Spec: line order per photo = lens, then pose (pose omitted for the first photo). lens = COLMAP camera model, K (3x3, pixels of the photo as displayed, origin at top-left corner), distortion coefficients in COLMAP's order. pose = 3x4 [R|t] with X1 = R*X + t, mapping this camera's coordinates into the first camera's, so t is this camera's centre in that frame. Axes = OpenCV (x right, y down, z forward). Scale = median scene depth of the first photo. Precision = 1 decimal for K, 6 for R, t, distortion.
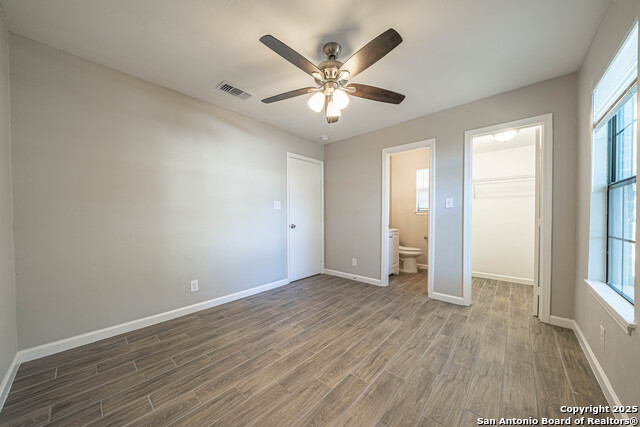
lens RADIAL K [[222.3, 0, 319.0], [0, 222.3, 216.5], [0, 0, 1]] dist [-0.002969, -0.000263]
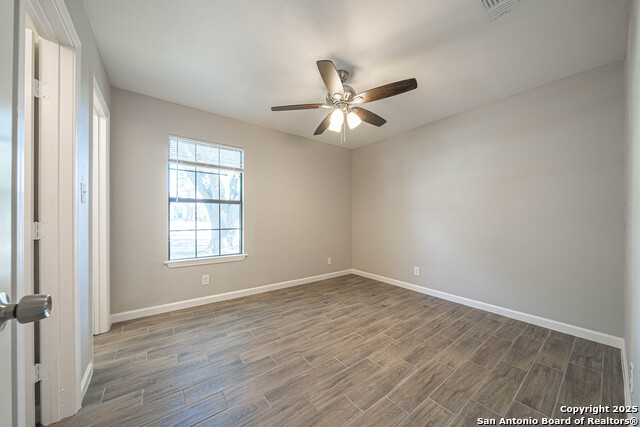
lens RADIAL K [[222.3, 0, 320.6], [0, 222.3, 217.9], [0, 0, 1]] dist [-0.002969, -0.000263]
pose [[-0.982925, 0.000350, 0.184005, -0.049124], [0.000278, 1.000000, -0.000415, -0.000488], [-0.184005, -0.000357, -0.982925, 2.006489]]
